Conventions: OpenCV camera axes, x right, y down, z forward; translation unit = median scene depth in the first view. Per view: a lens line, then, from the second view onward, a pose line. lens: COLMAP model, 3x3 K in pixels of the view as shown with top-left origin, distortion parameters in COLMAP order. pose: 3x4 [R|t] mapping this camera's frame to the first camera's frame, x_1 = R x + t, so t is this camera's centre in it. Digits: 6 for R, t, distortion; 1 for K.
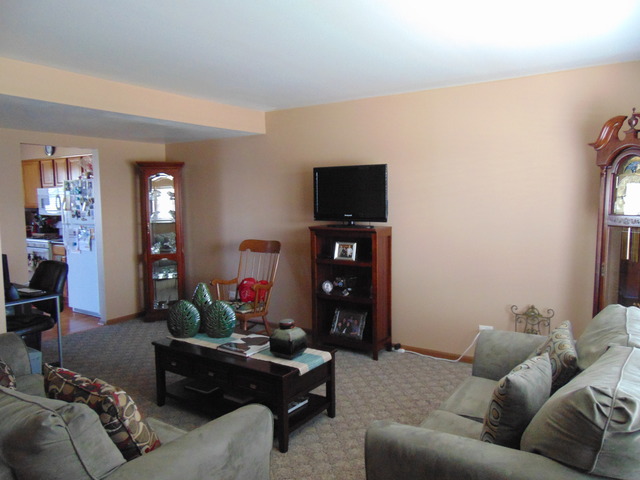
lens RADIAL K [[481.1, 0, 320.3], [0, 481.1, 239.3], [0, 0, 1]] dist [-0.032287, 0.064272]
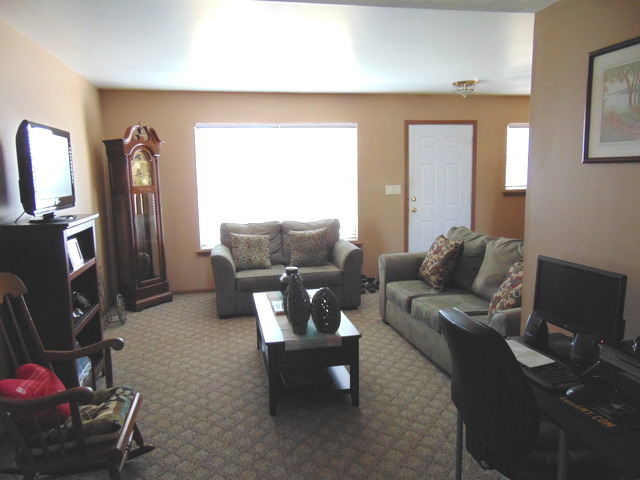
lens RADIAL K [[481.1, 0, 320.4], [0, 481.1, 240.3], [0, 0, 1]] dist [-0.032287, 0.064272]
pose [[-0.705397, -0.067501, 0.705591, -0.758054], [0.105853, 0.974261, 0.199027, -0.099000], [-0.700864, 0.215081, -0.680095, 1.367380]]
